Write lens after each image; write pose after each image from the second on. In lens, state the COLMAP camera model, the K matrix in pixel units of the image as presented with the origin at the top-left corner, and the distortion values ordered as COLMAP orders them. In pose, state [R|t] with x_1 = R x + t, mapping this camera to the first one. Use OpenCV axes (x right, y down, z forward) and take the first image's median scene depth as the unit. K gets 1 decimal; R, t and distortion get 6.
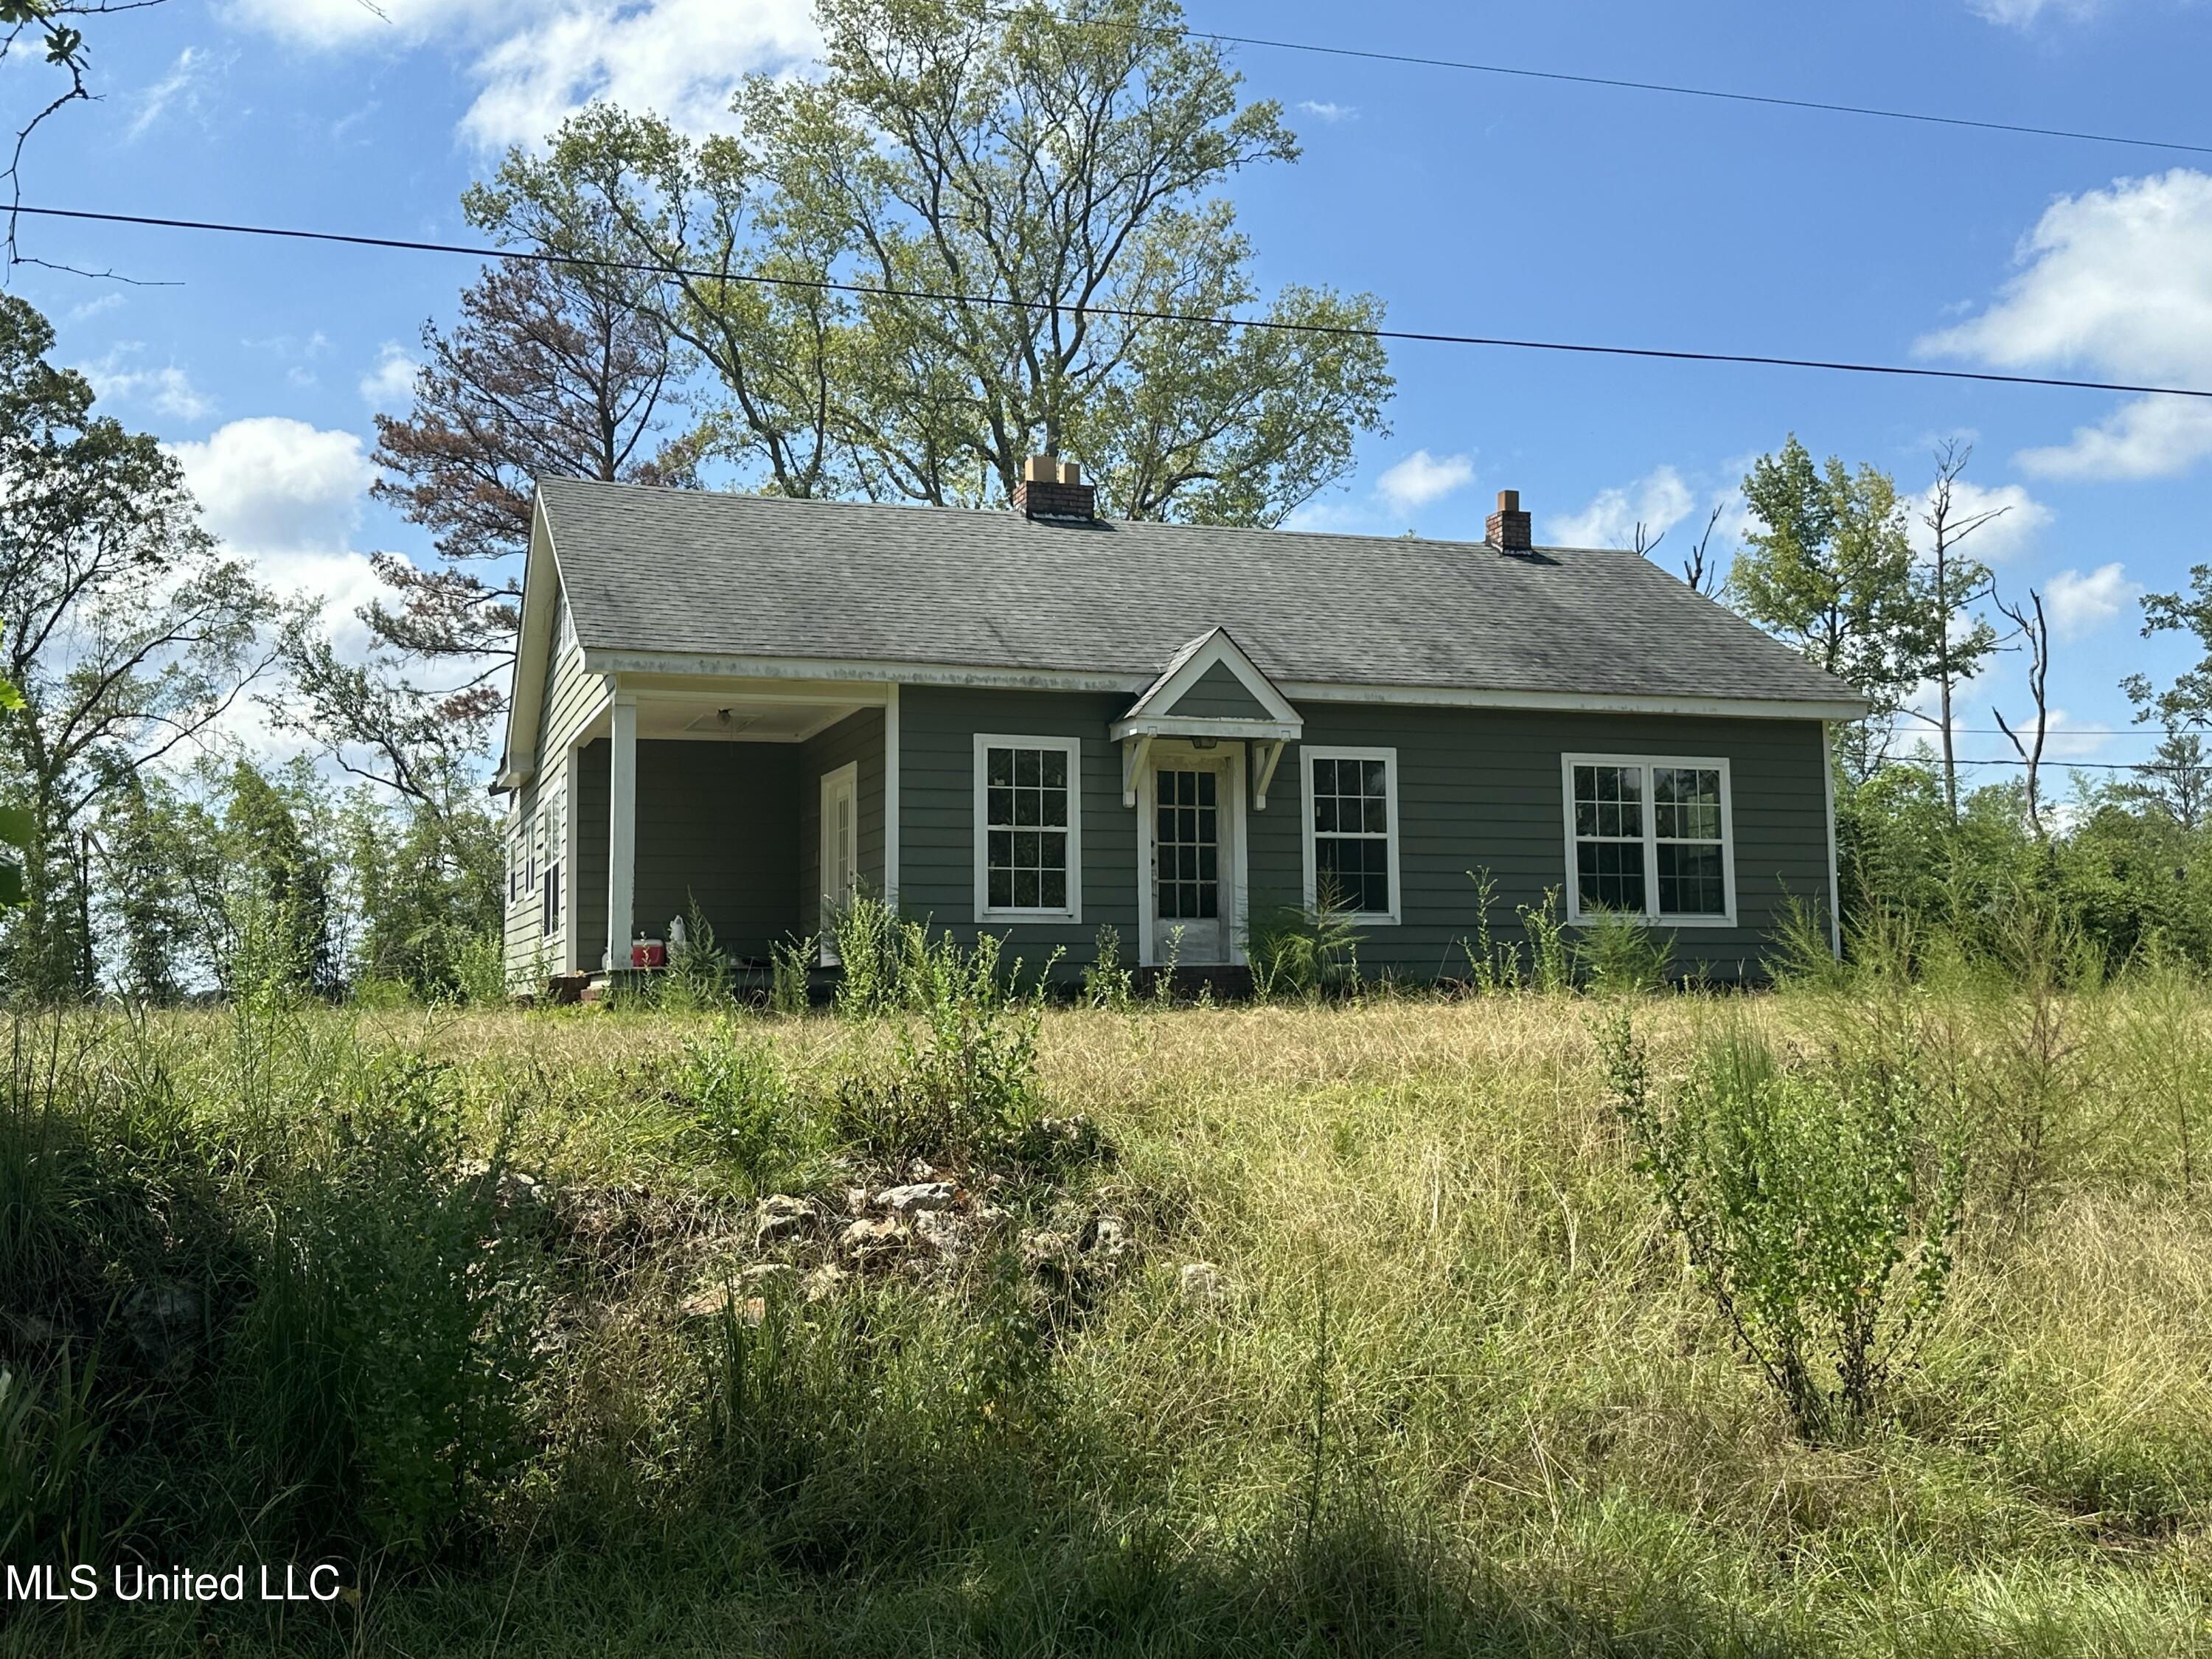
lens RADIAL K [[2239.9, 0, 1112.8], [0, 2239.9, 829.4], [0, 0, 1]] dist [0.077935, 0.000000]
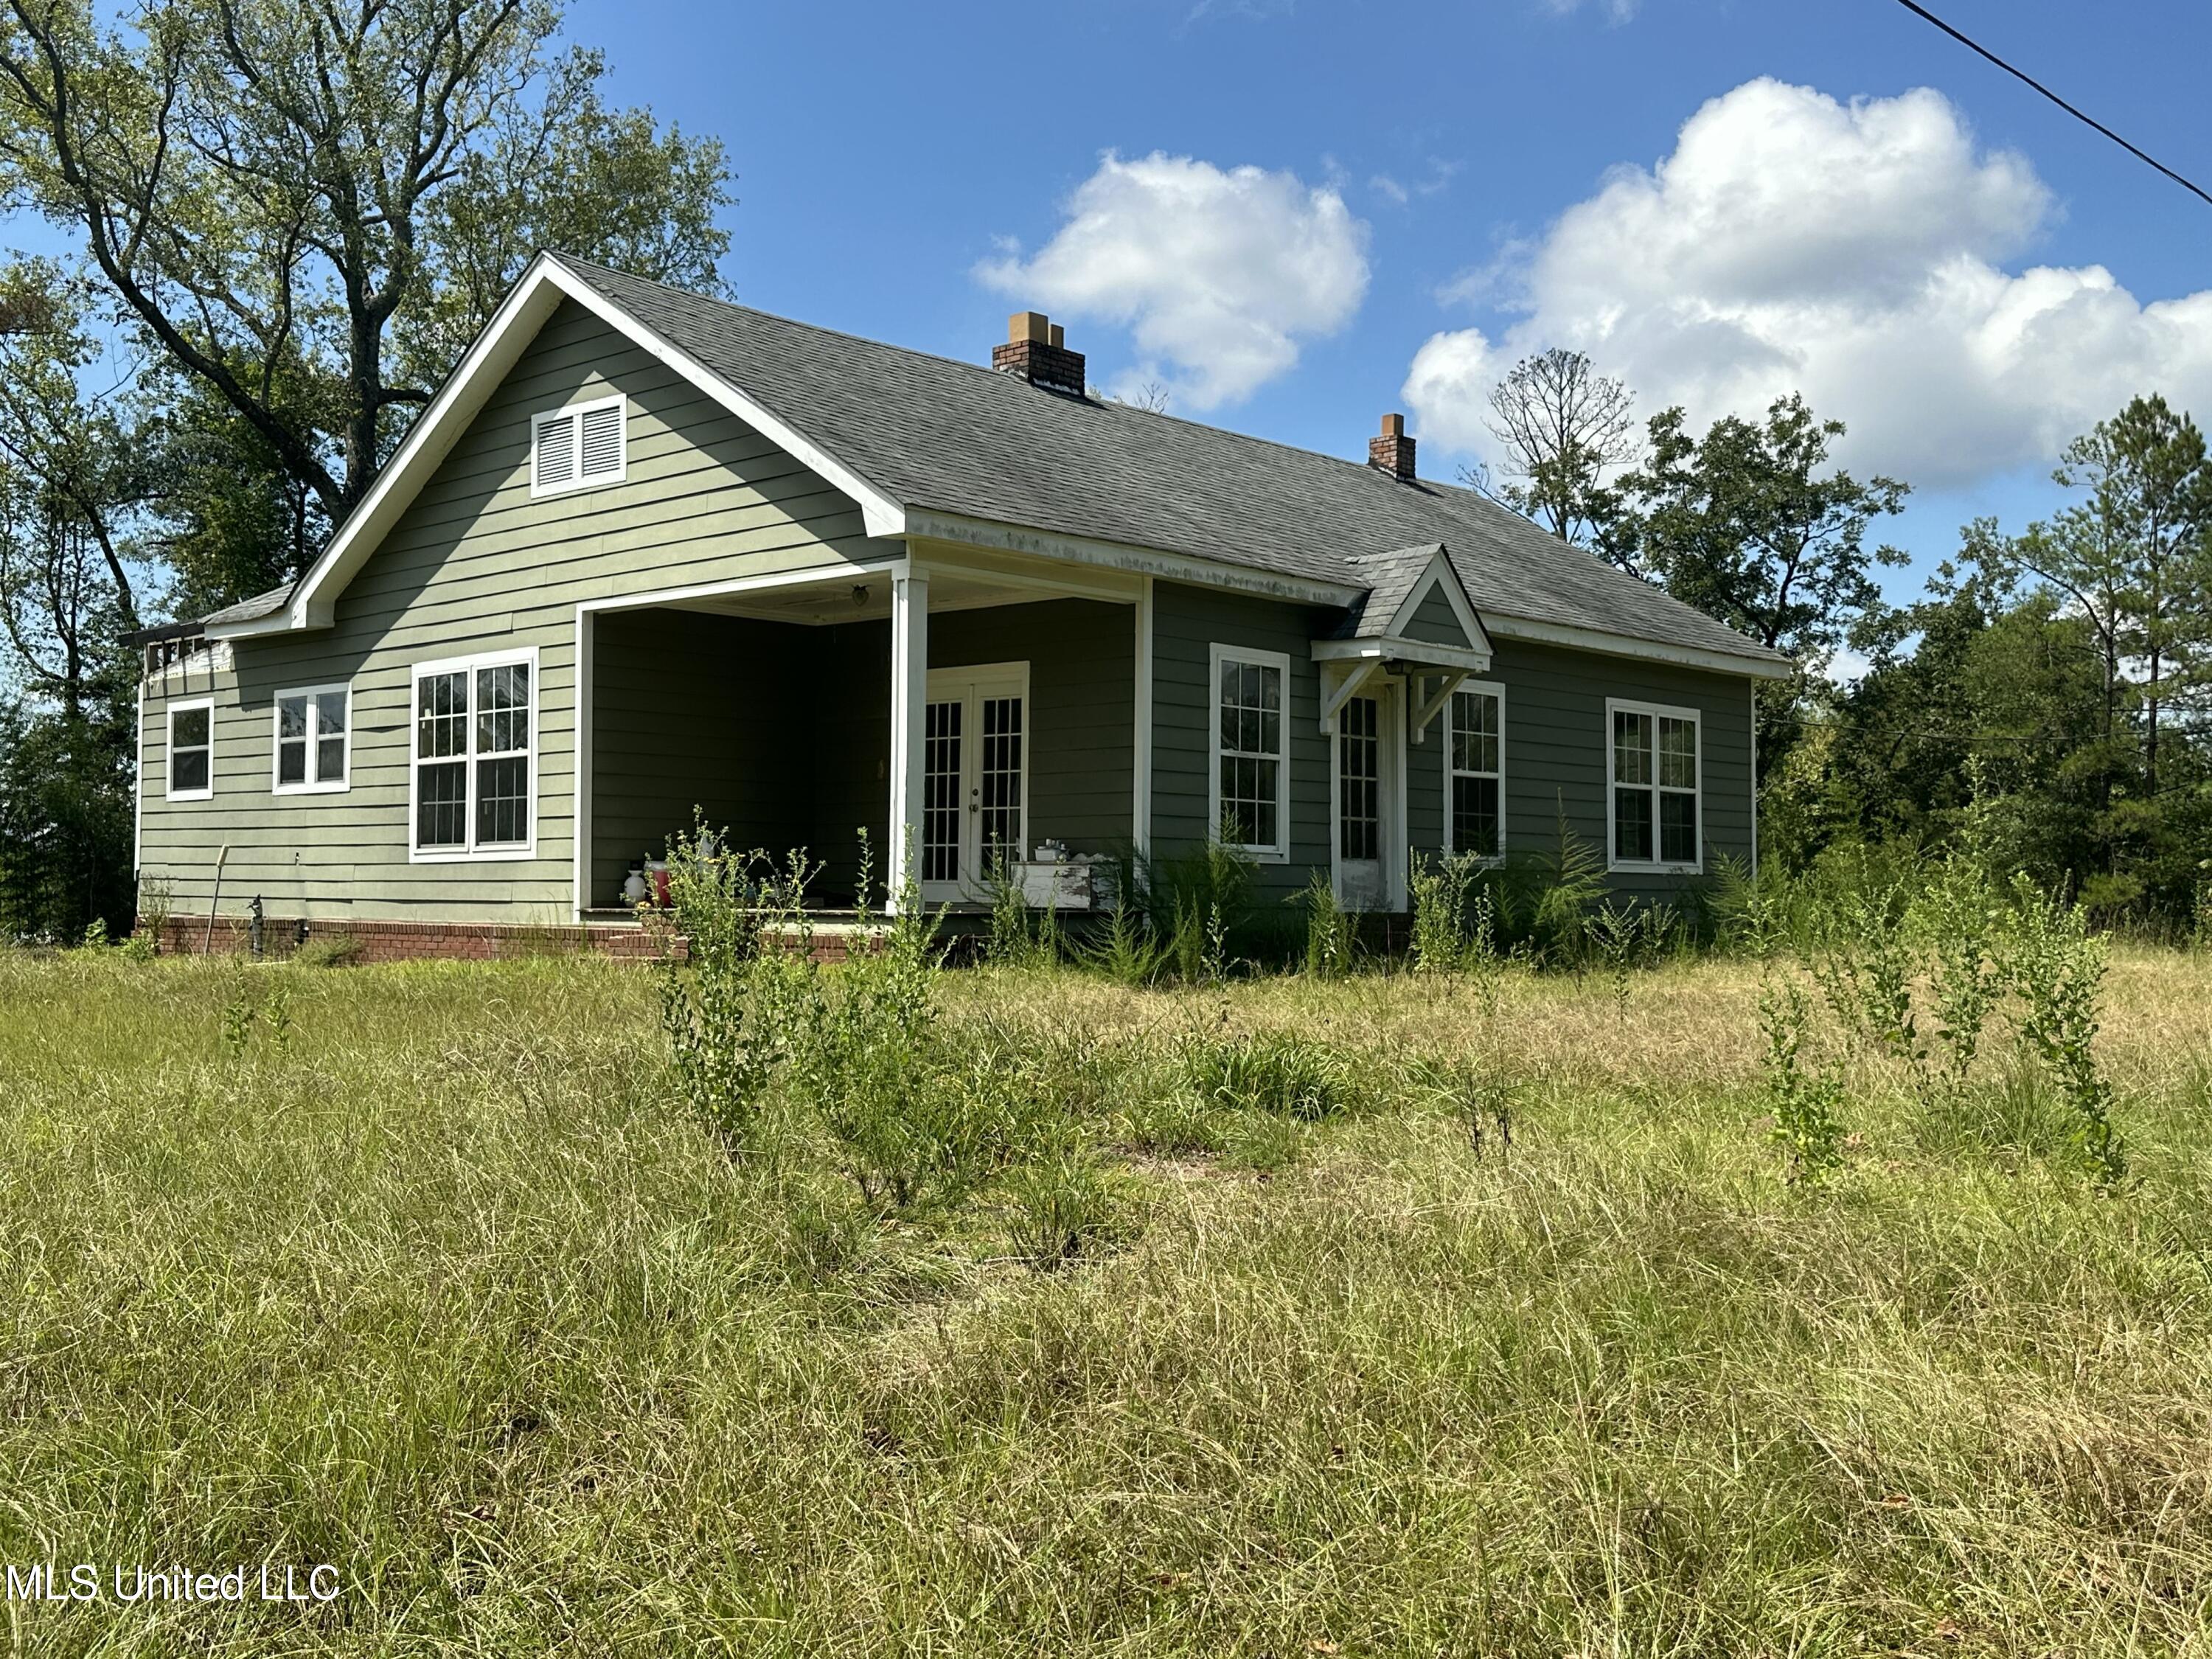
lens RADIAL K [[2239.9, 0, 1107.0], [0, 2239.9, 828.5], [0, 0, 1]] dist [0.077935, 0.000000]
pose [[0.862780, 0.028266, 0.504788, -0.524730], [-0.054524, 0.997815, 0.037320, -0.001348], [-0.502630, -0.059722, 0.862436, 0.268667]]
